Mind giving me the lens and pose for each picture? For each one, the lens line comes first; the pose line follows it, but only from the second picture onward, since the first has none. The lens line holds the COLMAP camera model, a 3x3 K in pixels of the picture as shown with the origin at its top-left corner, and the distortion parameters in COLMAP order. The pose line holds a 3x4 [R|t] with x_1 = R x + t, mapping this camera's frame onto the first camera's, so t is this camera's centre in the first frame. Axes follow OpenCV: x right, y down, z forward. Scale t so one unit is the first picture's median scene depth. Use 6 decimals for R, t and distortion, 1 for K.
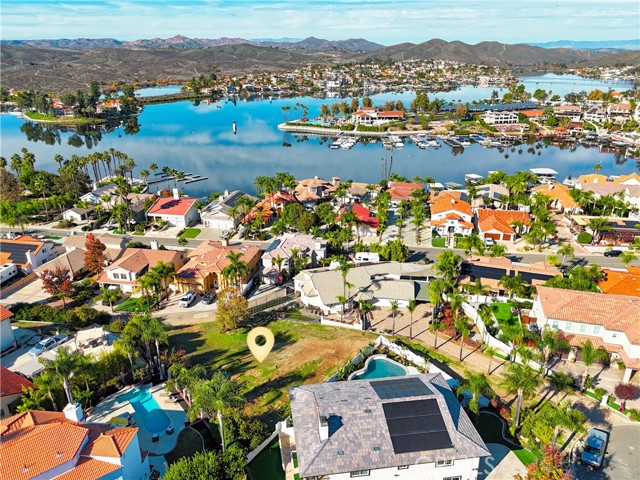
lens RADIAL K [[469.9, 0, 318.7], [0, 469.9, 242.7], [0, 0, 1]] dist [0.063532, -0.051737]
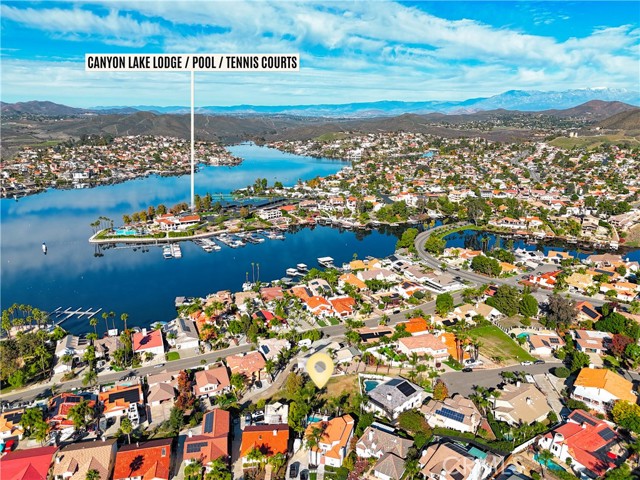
lens RADIAL K [[469.9, 0, 321.0], [0, 469.9, 244.3], [0, 0, 1]] dist [0.063532, -0.051737]
pose [[0.828276, -0.145681, 0.541051, -0.255601], [0.204988, 0.977454, -0.050624, -0.077093], [-0.521477, 0.152840, 0.839465, -0.222470]]
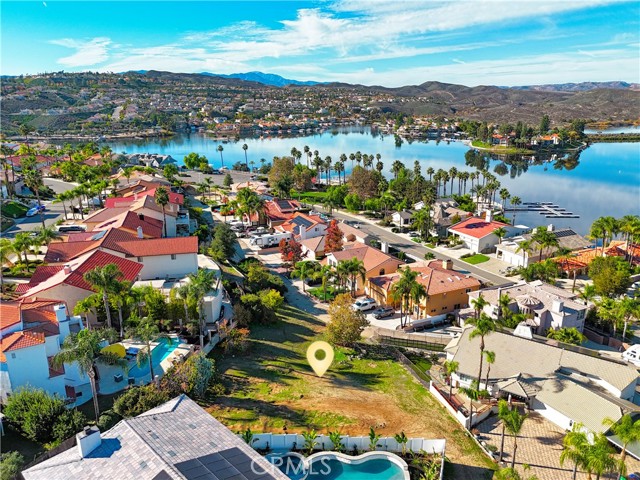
lens RADIAL K [[469.9, 0, 321.4], [0, 469.9, 239.0], [0, 0, 1]] dist [0.063532, -0.051737]
pose [[0.606699, 0.225901, -0.762158, 0.084758], [-0.292528, 0.954940, 0.050181, -0.006196], [0.739151, 0.192508, 0.645443, 0.085297]]
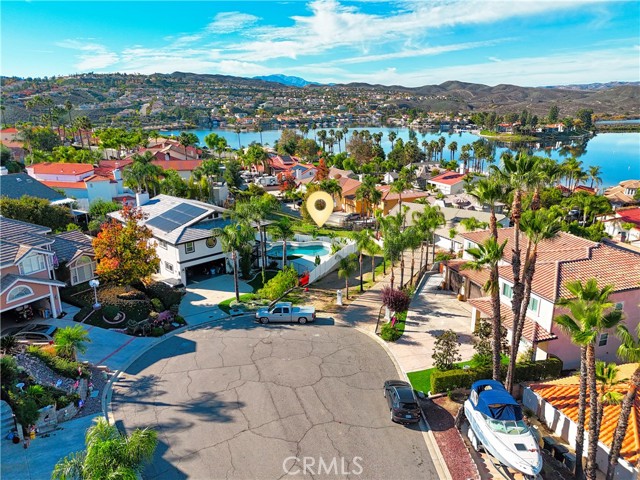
lens RADIAL K [[469.9, 0, 322.7], [0, 469.9, 237.5], [0, 0, 1]] dist [0.063532, -0.051737]
pose [[0.573184, 0.223752, -0.788286, 0.160093], [-0.296564, 0.953429, 0.054988, 0.031558], [0.763878, 0.202260, 0.612847, 0.069916]]
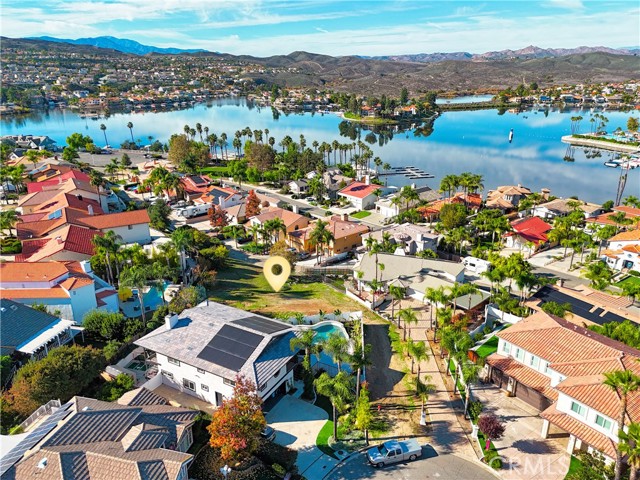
lens RADIAL K [[469.9, 0, 321.3], [0, 469.9, 238.4], [0, 0, 1]] dist [0.063532, -0.051737]
pose [[0.792421, 0.205826, -0.574199, 0.118172], [-0.222988, 0.973942, 0.041383, 0.003927], [0.567755, 0.095246, 0.817669, 0.020128]]
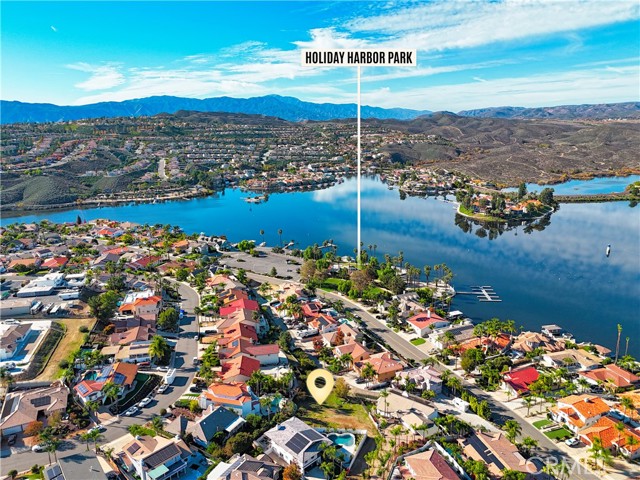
lens RADIAL K [[469.9, 0, 322.5], [0, 469.9, 241.4], [0, 0, 1]] dist [0.063532, -0.051737]
pose [[0.581710, 0.201039, -0.788160, 0.290928], [-0.292558, 0.955841, 0.027885, -0.117099], [0.758962, 0.214361, 0.614838, -0.120969]]
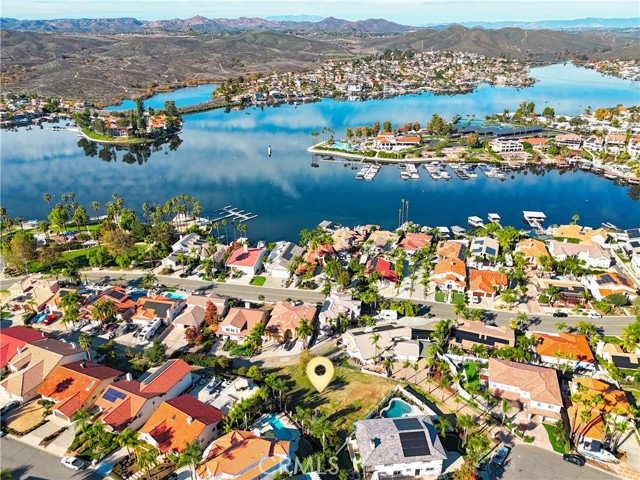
lens RADIAL K [[469.9, 0, 318.7], [0, 469.9, 240.2], [0, 0, 1]] dist [0.063532, -0.051737]
pose [[0.999369, 0.015465, -0.031976, -0.021790], [-0.014322, 0.999261, 0.035669, -0.075605], [0.032504, -0.035188, 0.998852, -0.141314]]
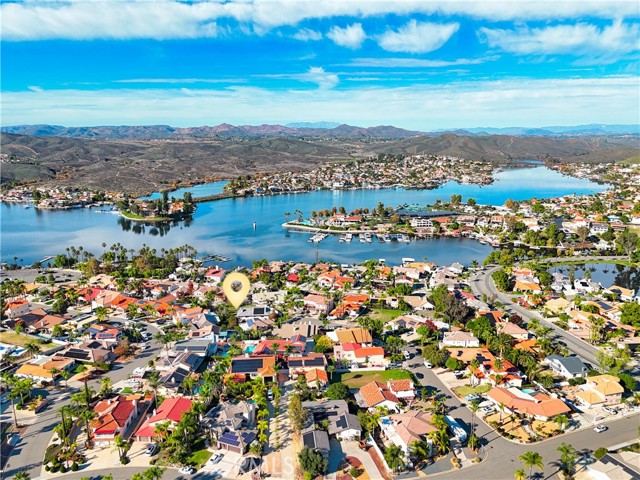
lens RADIAL K [[469.9, 0, 321.0], [0, 469.9, 238.5], [0, 0, 1]] dist [0.063532, -0.051737]
pose [[0.997674, 0.016667, -0.066093, 0.156881], [-0.027242, 0.986336, -0.162478, 0.051094], [0.062482, 0.163900, 0.984496, -0.556722]]
